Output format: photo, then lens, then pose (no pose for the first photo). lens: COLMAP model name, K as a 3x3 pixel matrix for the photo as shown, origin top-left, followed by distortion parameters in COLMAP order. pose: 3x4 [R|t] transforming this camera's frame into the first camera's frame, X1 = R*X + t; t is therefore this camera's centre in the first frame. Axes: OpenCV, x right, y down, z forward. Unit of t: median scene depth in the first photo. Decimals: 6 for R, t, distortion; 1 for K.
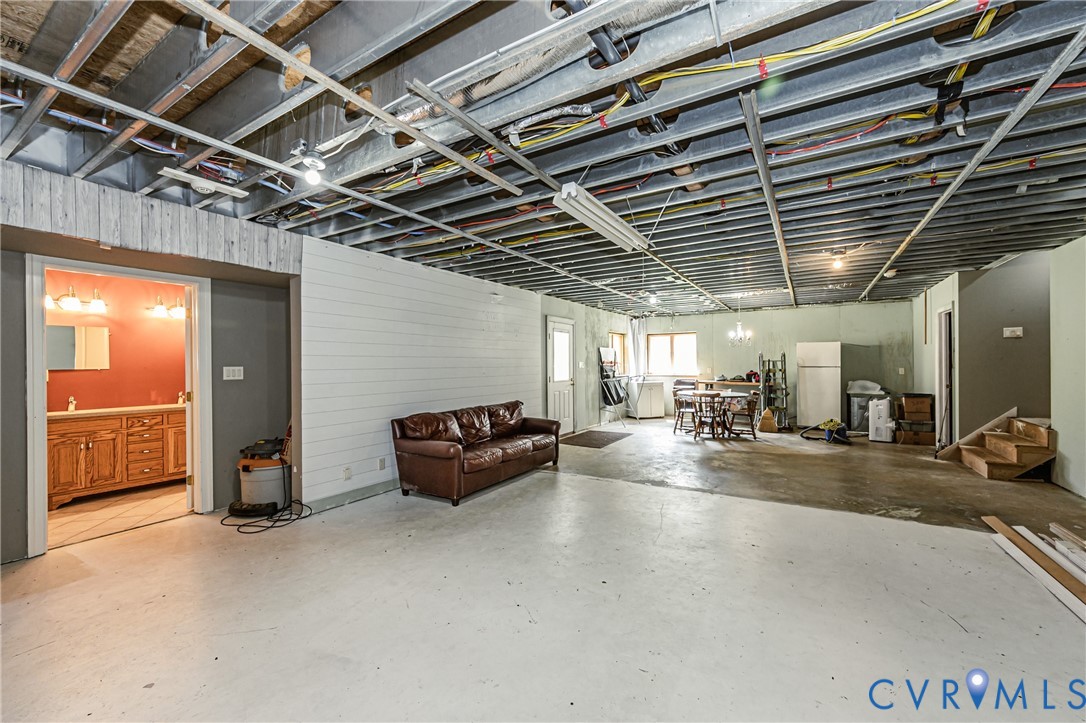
lens RADIAL K [[434.4, 0, 541.6], [0, 434.4, 361.0], [0, 0, 1]] dist [-0.000321, 0.000345]
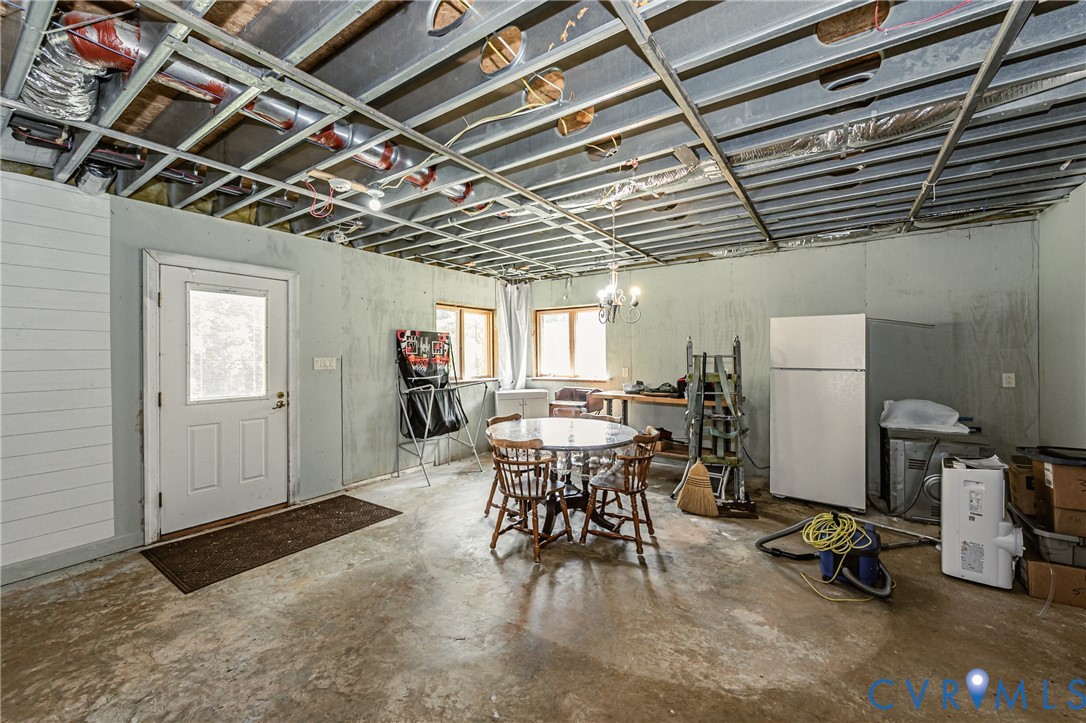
lens RADIAL K [[434.4, 0, 537.9], [0, 434.4, 354.1], [0, 0, 1]] dist [-0.000321, 0.000345]
pose [[0.998475, 0.002283, -0.055156, 0.378016], [-0.002178, 0.999996, 0.001966, -0.003155], [0.055160, -0.001843, 0.998476, 0.538151]]
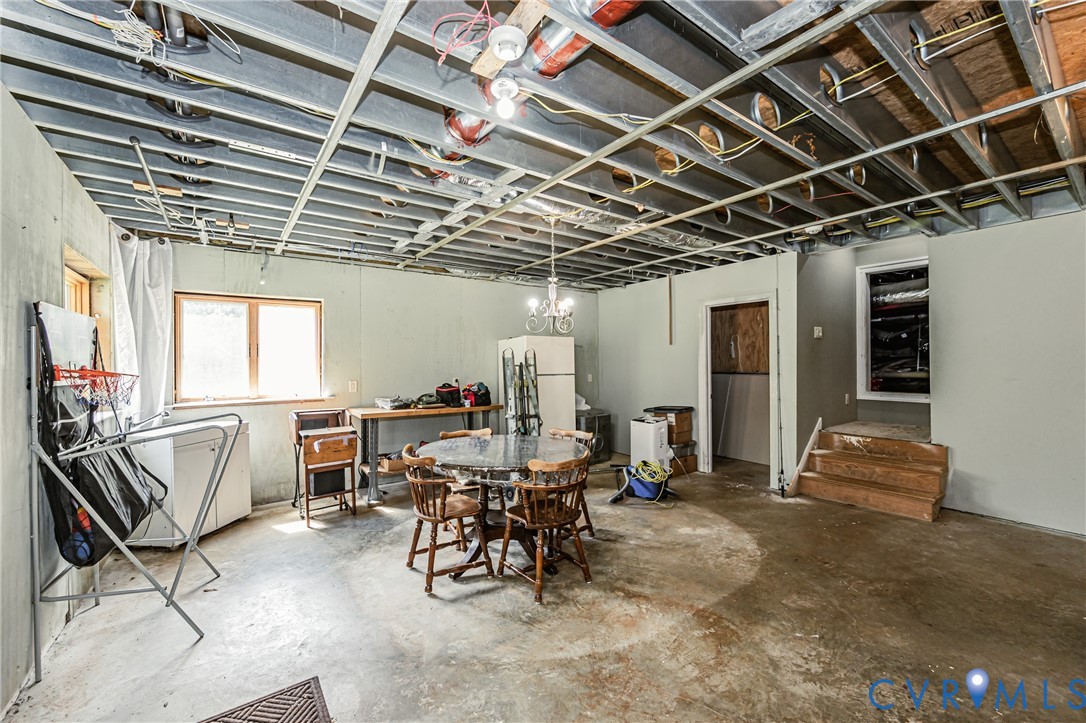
lens RADIAL K [[434.4, 0, 539.0], [0, 434.4, 363.1], [0, 0, 1]] dist [-0.000321, 0.000345]
pose [[0.384990, 0.005129, 0.922906, 0.040557], [0.002063, 0.999977, -0.006418, 0.000152], [-0.922918, 0.004375, 0.384971, 0.789468]]
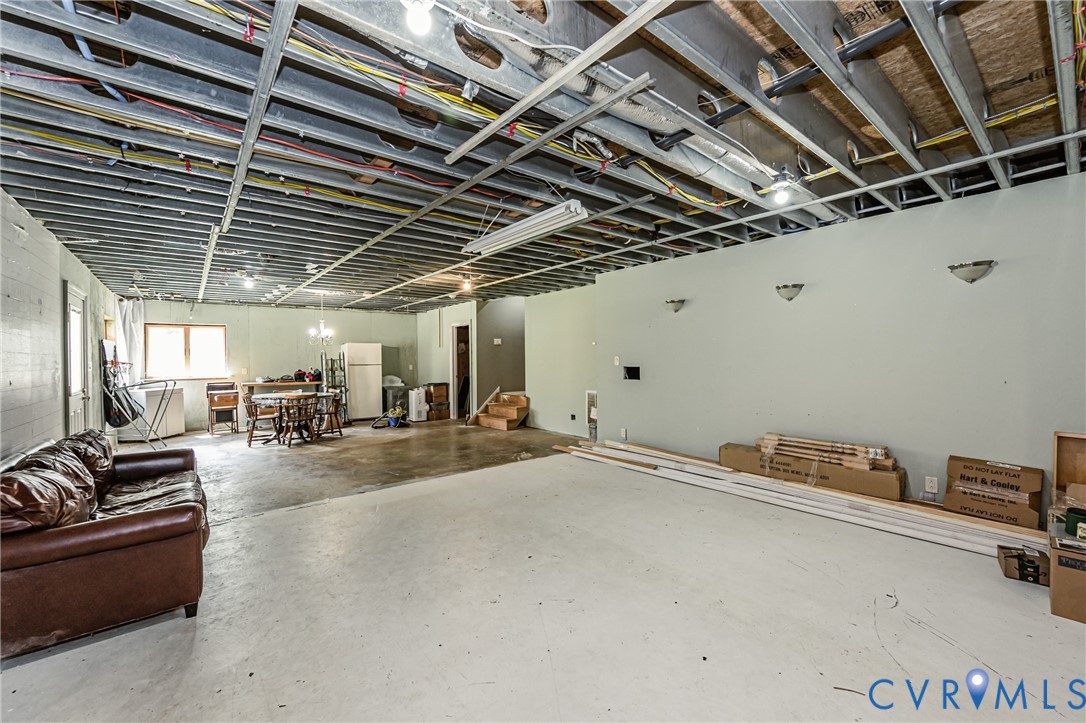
lens RADIAL K [[434.4, 0, 539.0], [0, 434.4, 362.6], [0, 0, 1]] dist [-0.000321, 0.000345]
pose [[0.338056, -0.007006, 0.941100, -0.285062], [0.003170, 0.999975, 0.006306, 0.001920], [-0.941121, 0.000852, 0.338070, 0.193117]]
